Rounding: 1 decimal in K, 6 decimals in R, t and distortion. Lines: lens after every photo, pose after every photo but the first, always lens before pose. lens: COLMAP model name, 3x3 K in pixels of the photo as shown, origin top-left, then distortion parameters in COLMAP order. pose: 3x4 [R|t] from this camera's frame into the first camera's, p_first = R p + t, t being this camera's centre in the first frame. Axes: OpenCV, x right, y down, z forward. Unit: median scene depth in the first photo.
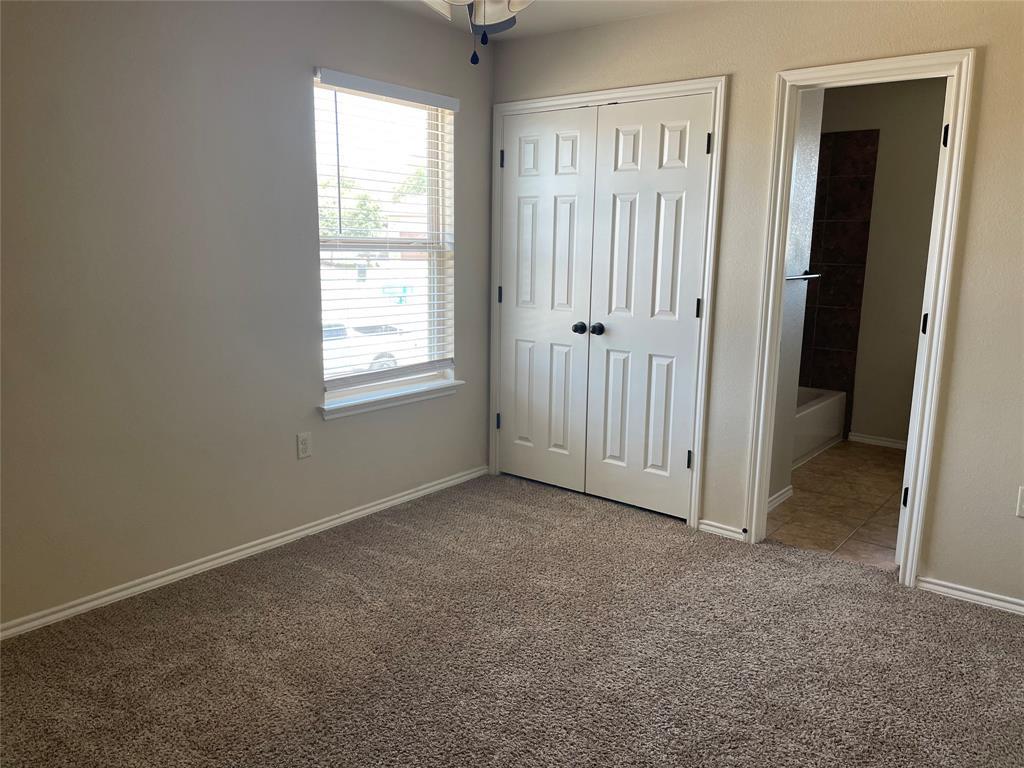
lens RADIAL K [[777.9, 0, 511.8], [0, 777.9, 386.7], [0, 0, 1]] dist [0.076937, -0.002187]
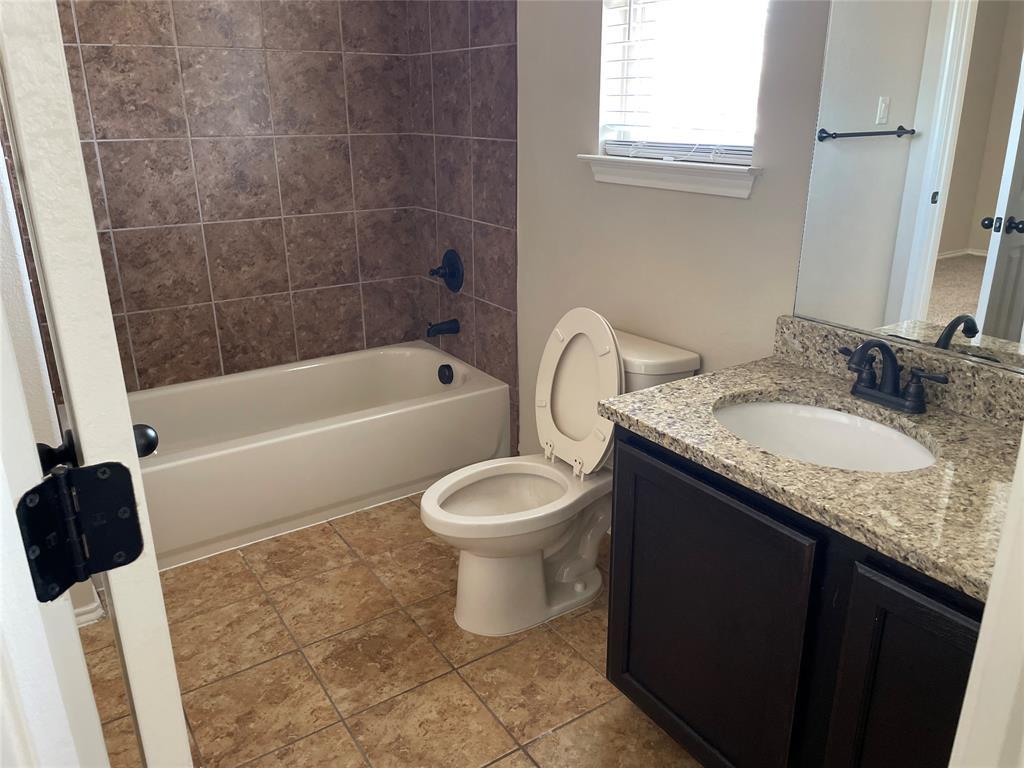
lens RADIAL K [[777.9, 0, 512.6], [0, 777.9, 381.1], [0, 0, 1]] dist [0.076937, -0.002187]
pose [[0.950448, 0.089245, -0.297800, 0.597288], [-0.039338, 0.984735, 0.169557, -0.088066], [0.308386, -0.149440, 0.939450, 0.509542]]
